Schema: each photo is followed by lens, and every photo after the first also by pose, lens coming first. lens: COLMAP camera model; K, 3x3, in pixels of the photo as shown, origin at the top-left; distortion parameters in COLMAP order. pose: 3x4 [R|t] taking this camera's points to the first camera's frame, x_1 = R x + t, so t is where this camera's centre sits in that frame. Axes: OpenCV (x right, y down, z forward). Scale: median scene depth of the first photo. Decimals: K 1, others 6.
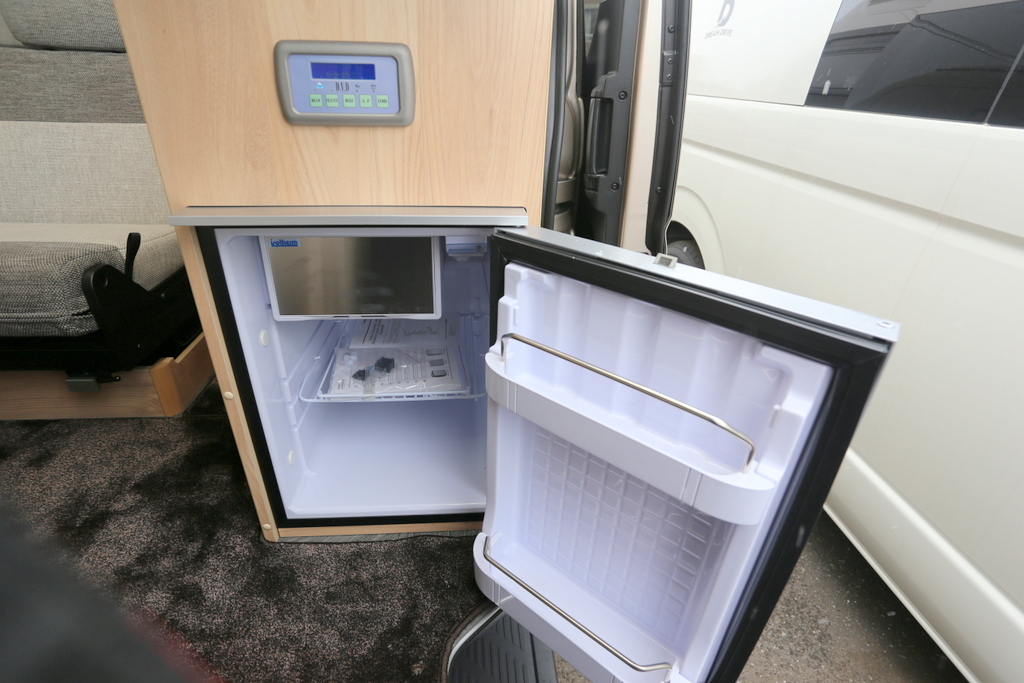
lens RADIAL K [[509.6, 0, 512.0], [0, 509.6, 341.5], [0, 0, 1]] dist [-0.055653, 0.023711]
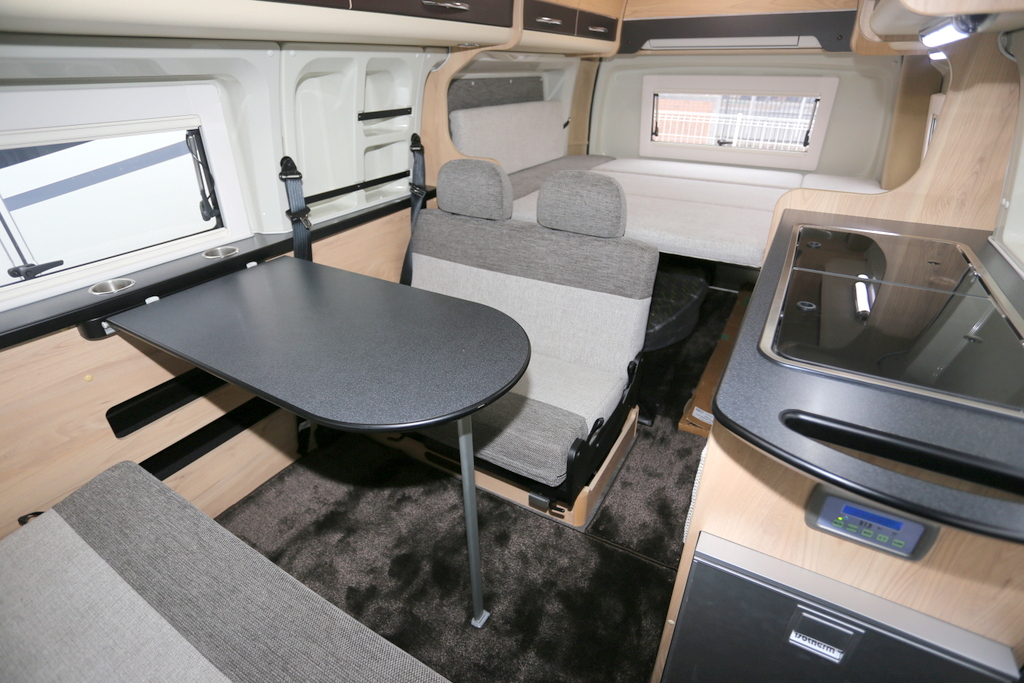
lens RADIAL K [[509.6, 0, 512.0], [0, 509.6, 341.5], [0, 0, 1]] dist [-0.055653, 0.023711]
pose [[0.819350, 0.235290, -0.522784, -0.383377], [-0.232528, 0.969914, 0.072094, -0.613911], [0.524019, 0.062492, 0.849411, -0.418222]]
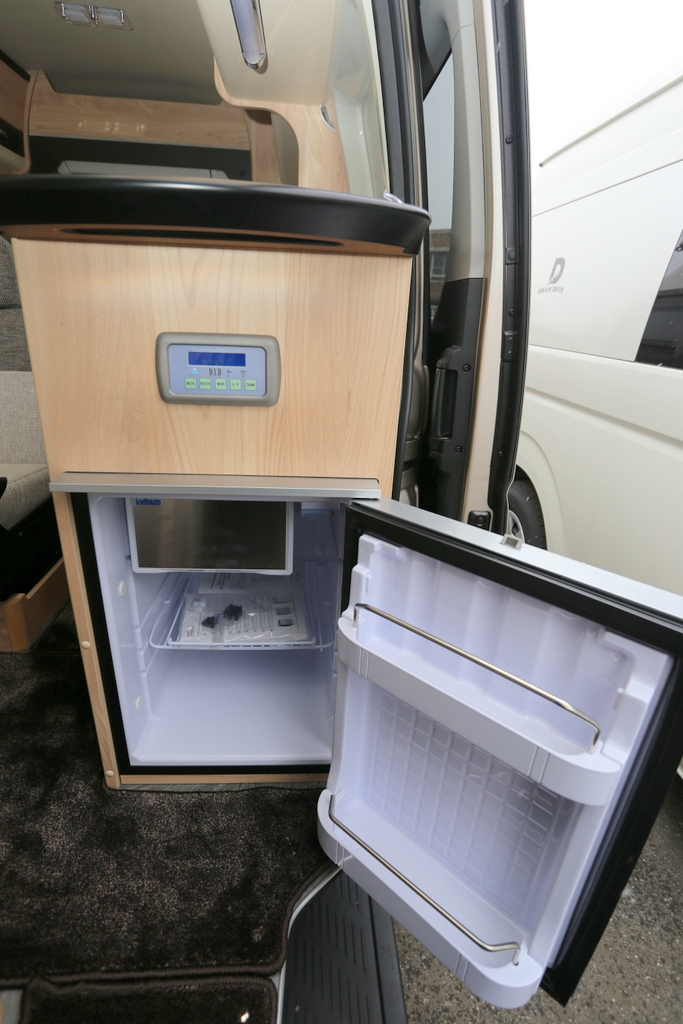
lens RADIAL K [[509.6, 0, 336.8], [0, 509.6, 510.9], [0, 0, 1]] dist [-0.055653, 0.023711]
pose [[0.999562, 0.022446, -0.019275, -0.031340], [-0.024378, 0.993996, -0.106670, -0.067673], [0.016765, 0.107093, 0.994108, -0.050688]]
